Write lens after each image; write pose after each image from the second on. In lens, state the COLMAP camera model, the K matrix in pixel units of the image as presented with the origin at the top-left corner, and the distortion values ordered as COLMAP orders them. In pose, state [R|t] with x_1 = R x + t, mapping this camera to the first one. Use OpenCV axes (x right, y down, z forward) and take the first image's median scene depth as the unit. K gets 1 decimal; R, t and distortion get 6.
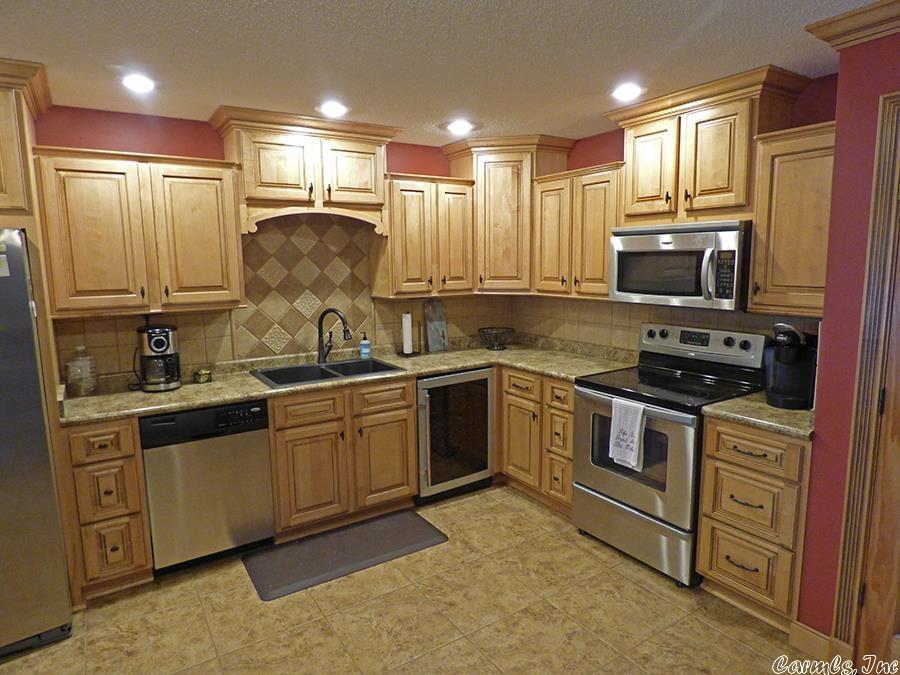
lens RADIAL K [[548.2, 0, 449.2], [0, 548.2, 339.4], [0, 0, 1]] dist [-0.005366, -0.000271]
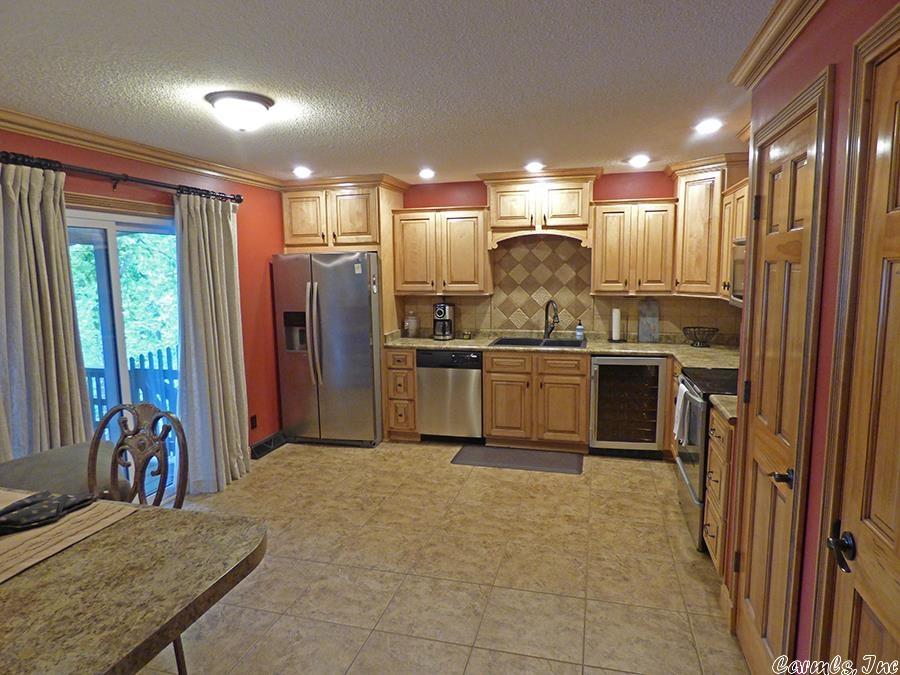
lens RADIAL K [[548.2, 0, 449.8], [0, 548.2, 337.2], [0, 0, 1]] dist [-0.005366, -0.000271]
pose [[0.673350, 0.102290, -0.732213, 0.696146], [-0.104930, 0.993579, 0.042308, 0.006945], [0.731840, 0.048343, 0.679760, -0.157639]]
